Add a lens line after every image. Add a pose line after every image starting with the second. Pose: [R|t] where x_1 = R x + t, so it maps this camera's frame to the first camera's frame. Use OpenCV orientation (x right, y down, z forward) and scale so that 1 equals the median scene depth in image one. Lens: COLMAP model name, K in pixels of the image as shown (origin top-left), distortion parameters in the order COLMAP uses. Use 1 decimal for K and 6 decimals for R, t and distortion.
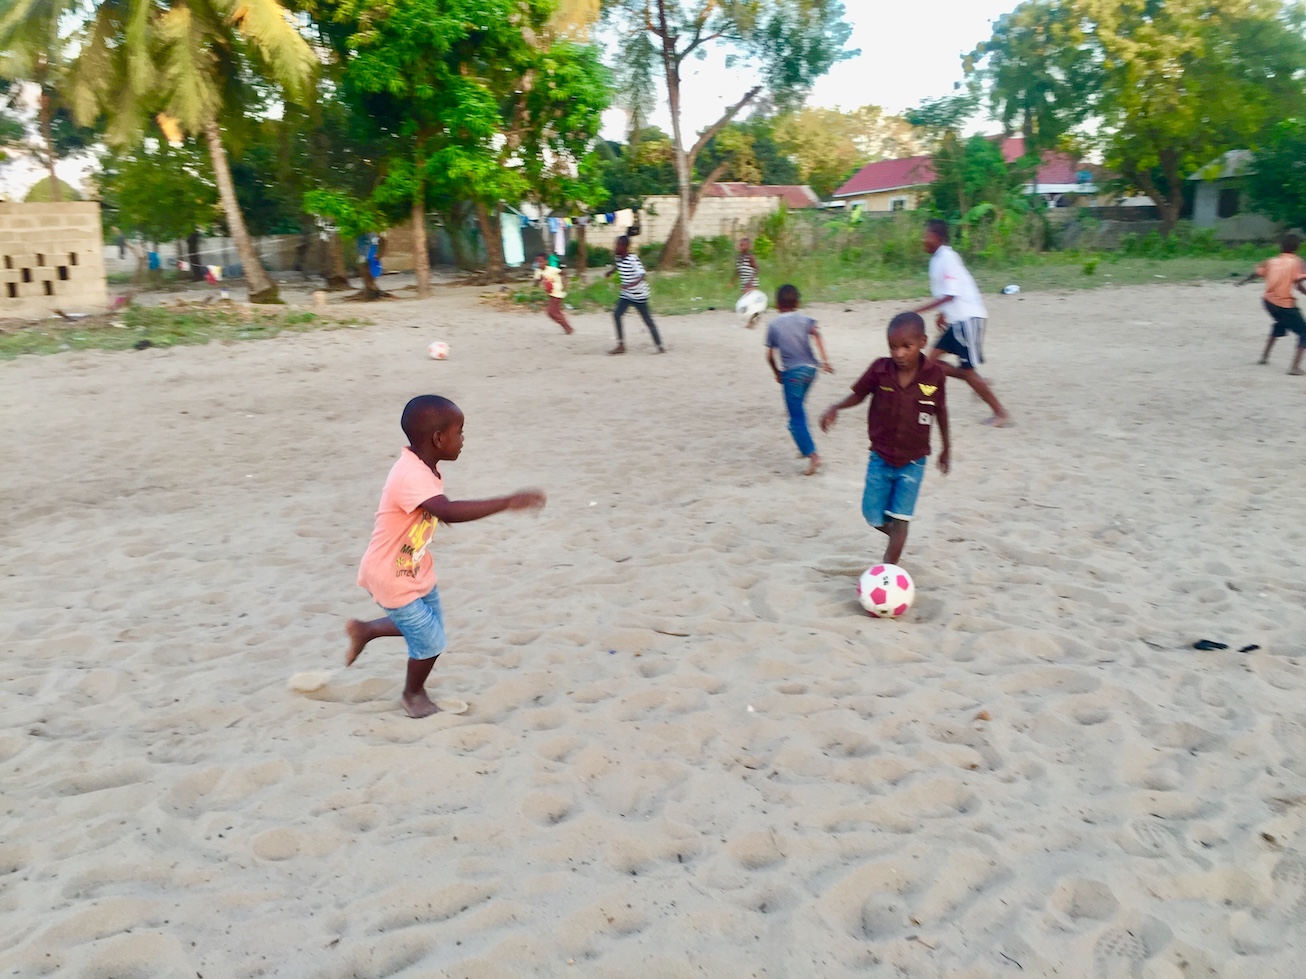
lens RADIAL K [[1104.5, 0, 665.1], [0, 1104.5, 497.6], [0, 0, 1]] dist [0.074559, -0.104368]
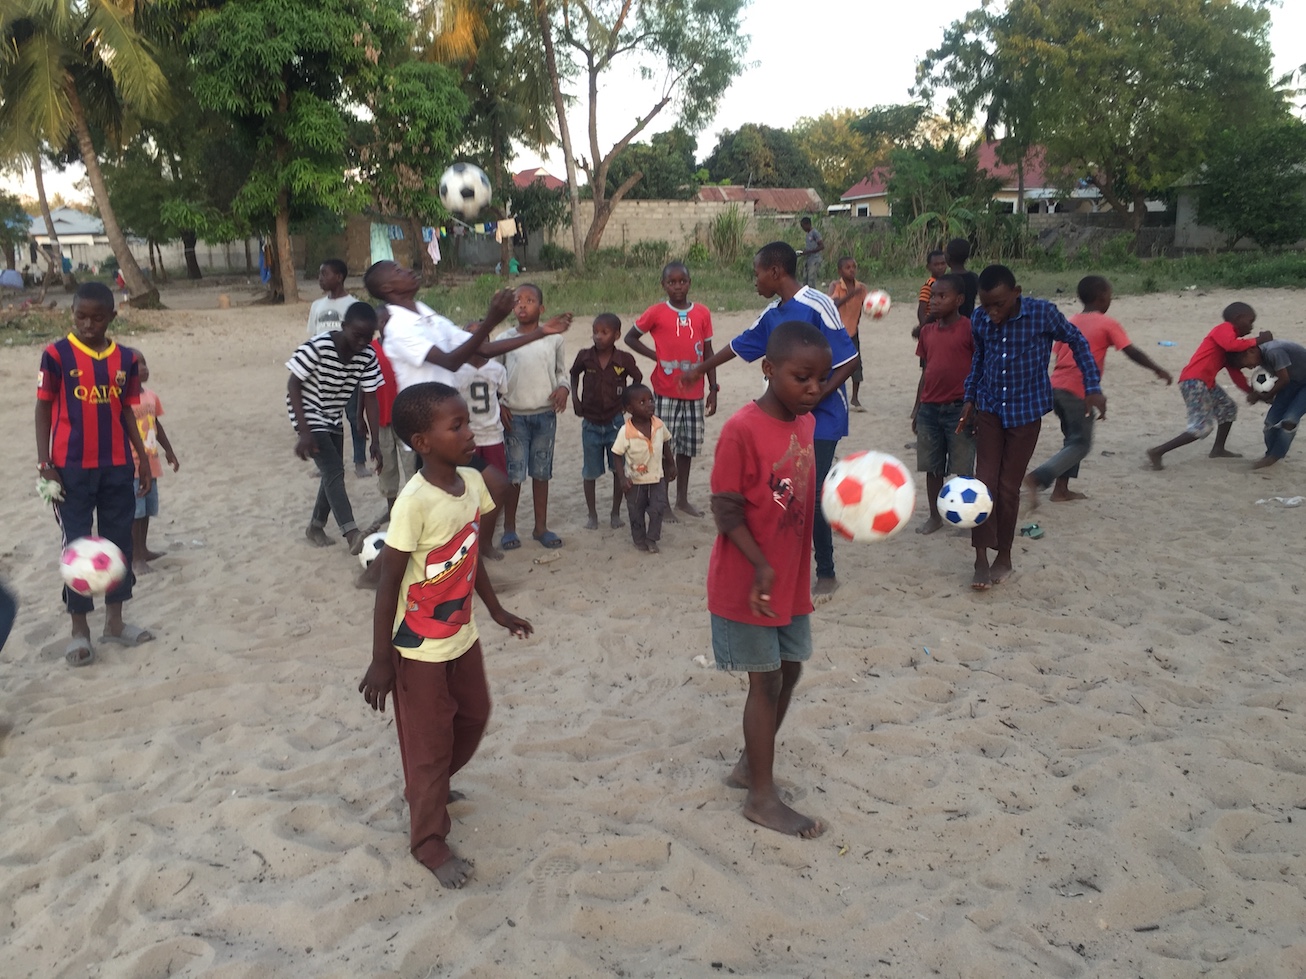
lens RADIAL K [[1108.3, 0, 651.4], [0, 1108.3, 484.6], [0, 0, 1]] dist [0.079797, -0.129514]
pose [[0.996477, 0.024221, -0.080299, 0.154173], [-0.025033, 0.999645, -0.009124, -0.006262], [0.080049, 0.011102, 0.996729, -0.012216]]
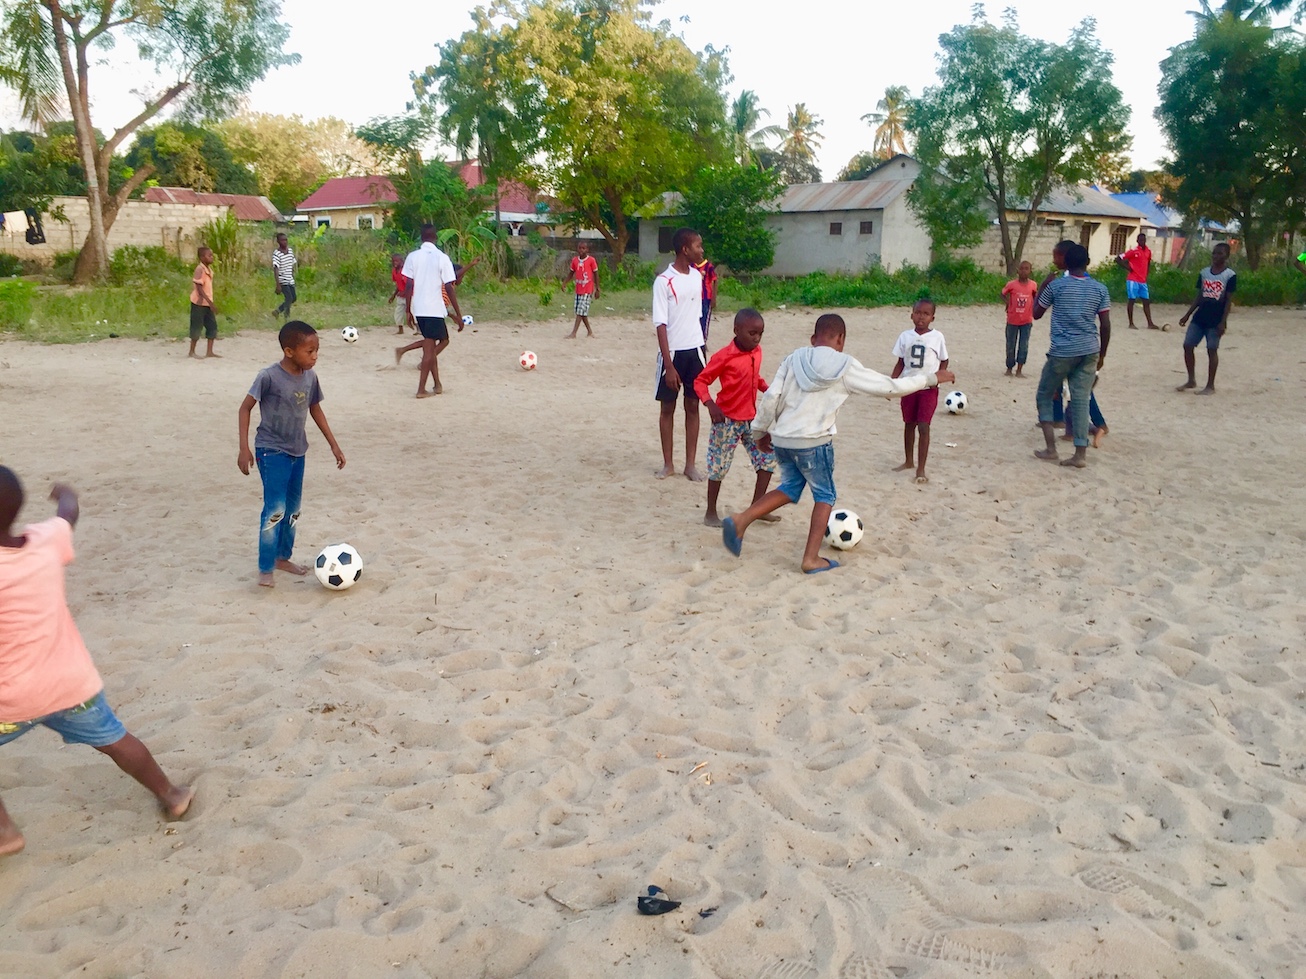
lens RADIAL K [[1105.8, 0, 653.0], [0, 1105.8, 489.5], [0, 0, 1]] dist [0.079573, -0.125487]
pose [[0.903871, -0.050244, 0.424843, 0.023368], [0.060303, 0.998127, -0.010253, -0.011817], [-0.423533, 0.034886, 0.905209, 0.039150]]
